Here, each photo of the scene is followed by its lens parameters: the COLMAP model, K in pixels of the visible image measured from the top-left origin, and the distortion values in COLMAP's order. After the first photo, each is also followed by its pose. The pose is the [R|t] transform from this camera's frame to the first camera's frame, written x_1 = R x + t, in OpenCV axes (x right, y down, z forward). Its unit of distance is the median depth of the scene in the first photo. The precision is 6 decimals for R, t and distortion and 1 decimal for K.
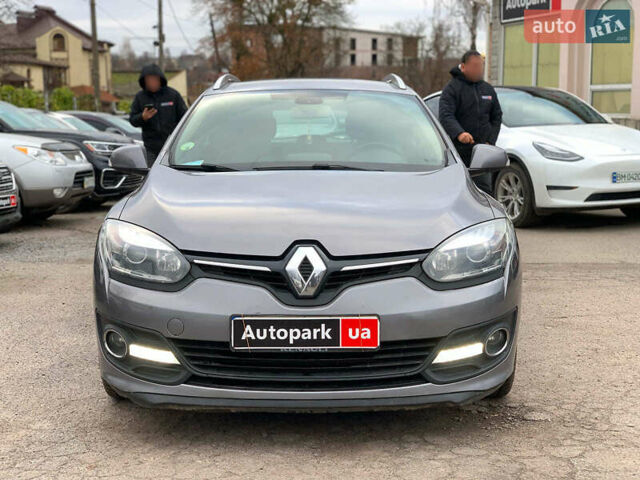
lens RADIAL K [[952.9, 0, 322.0], [0, 952.9, 236.2], [0, 0, 1]] dist [0.039986, 0.000000]
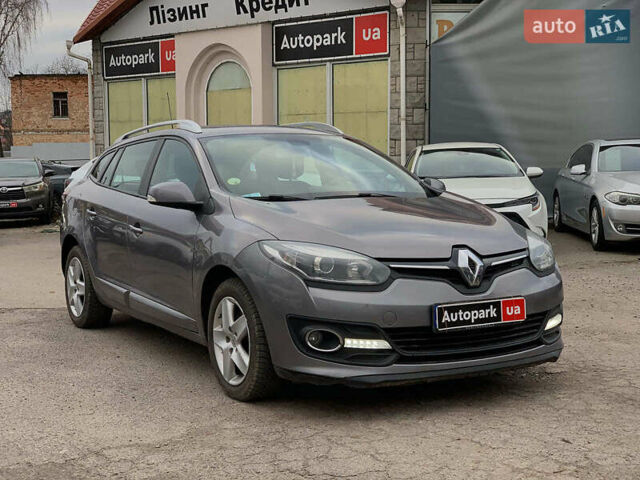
lens RADIAL K [[952.9, 0, 317.6], [0, 952.9, 238.6], [0, 0, 1]] dist [0.039986, 0.000000]
pose [[0.869156, -0.042633, 0.492698, -0.828393], [0.069996, 0.996853, -0.037221, 0.030733], [-0.489560, 0.066838, 0.869404, -0.040744]]
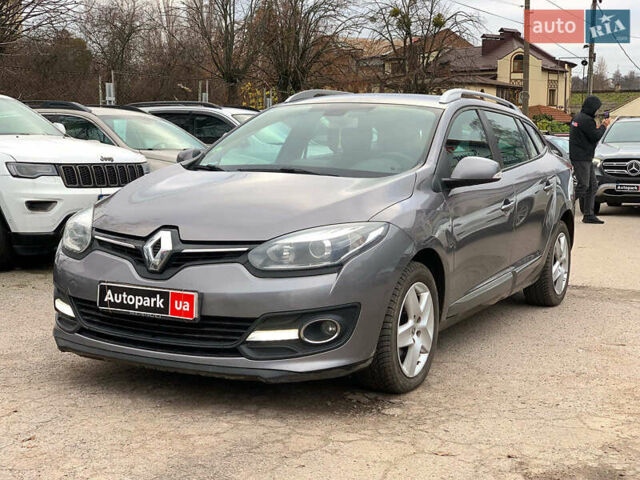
lens RADIAL K [[952.9, 0, 315.0], [0, 952.9, 243.9], [0, 0, 1]] dist [0.039986, 0.000000]
pose [[0.879263, 0.071881, -0.470883, 0.706376], [-0.078008, 0.996931, 0.006521, 0.005247], [0.469906, 0.030999, 0.882172, 0.033945]]
